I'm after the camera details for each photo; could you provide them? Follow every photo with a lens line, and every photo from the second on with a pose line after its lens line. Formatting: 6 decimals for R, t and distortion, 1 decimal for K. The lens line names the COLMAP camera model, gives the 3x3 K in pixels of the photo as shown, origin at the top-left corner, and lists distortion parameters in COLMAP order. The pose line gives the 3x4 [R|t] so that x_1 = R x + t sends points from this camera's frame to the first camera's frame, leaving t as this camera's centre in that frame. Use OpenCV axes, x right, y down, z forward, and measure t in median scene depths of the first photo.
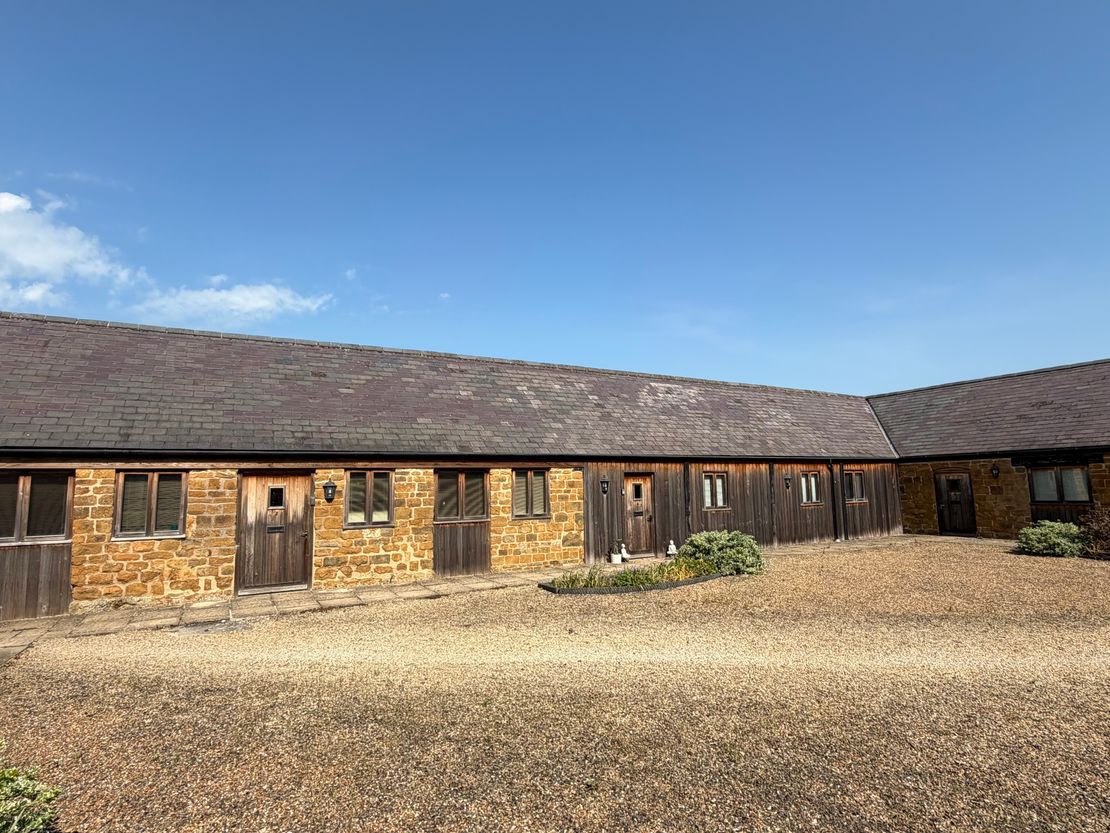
lens RADIAL K [[587.6, 0, 555.0], [0, 587.6, 416.5], [0, 0, 1]] dist [-0.001441, -0.000287]
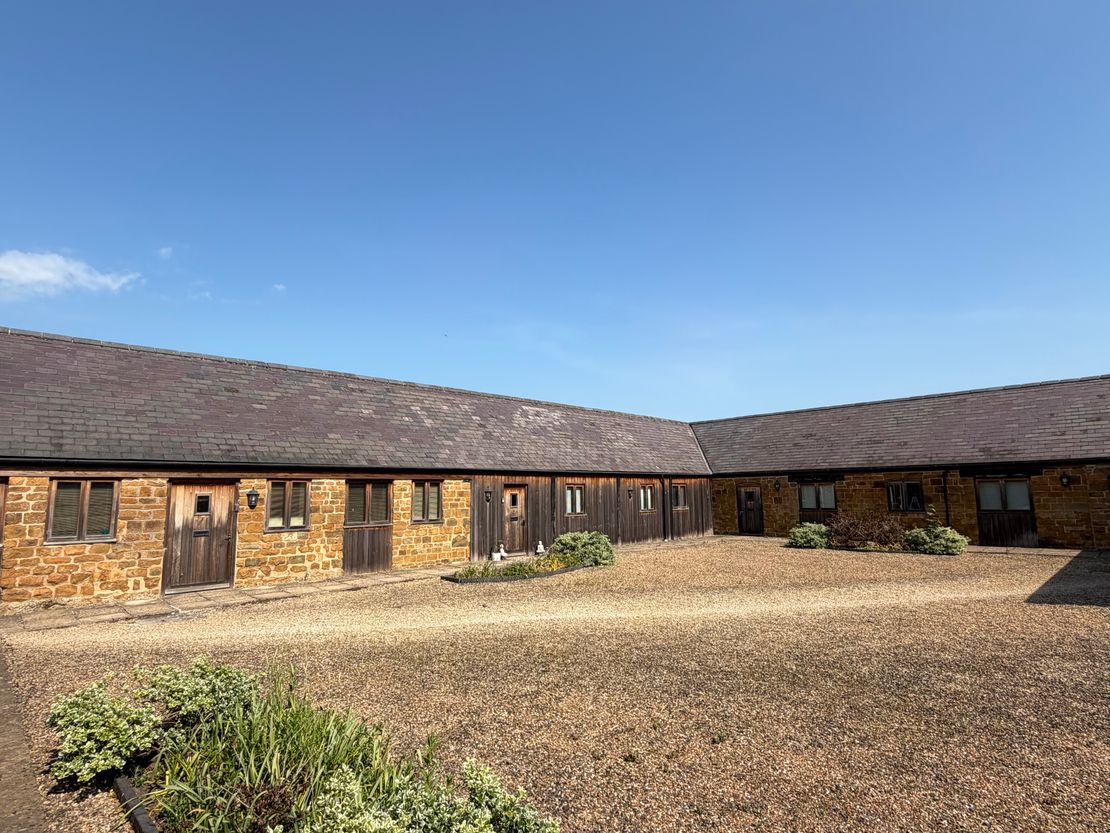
lens RADIAL K [[587.6, 0, 555.0], [0, 587.6, 416.5], [0, 0, 1]] dist [-0.001441, -0.000287]
pose [[0.964354, 0.040834, 0.261446, -0.118267], [-0.037029, 0.999125, -0.019463, -0.025764], [-0.262012, 0.009088, 0.965022, -0.205767]]
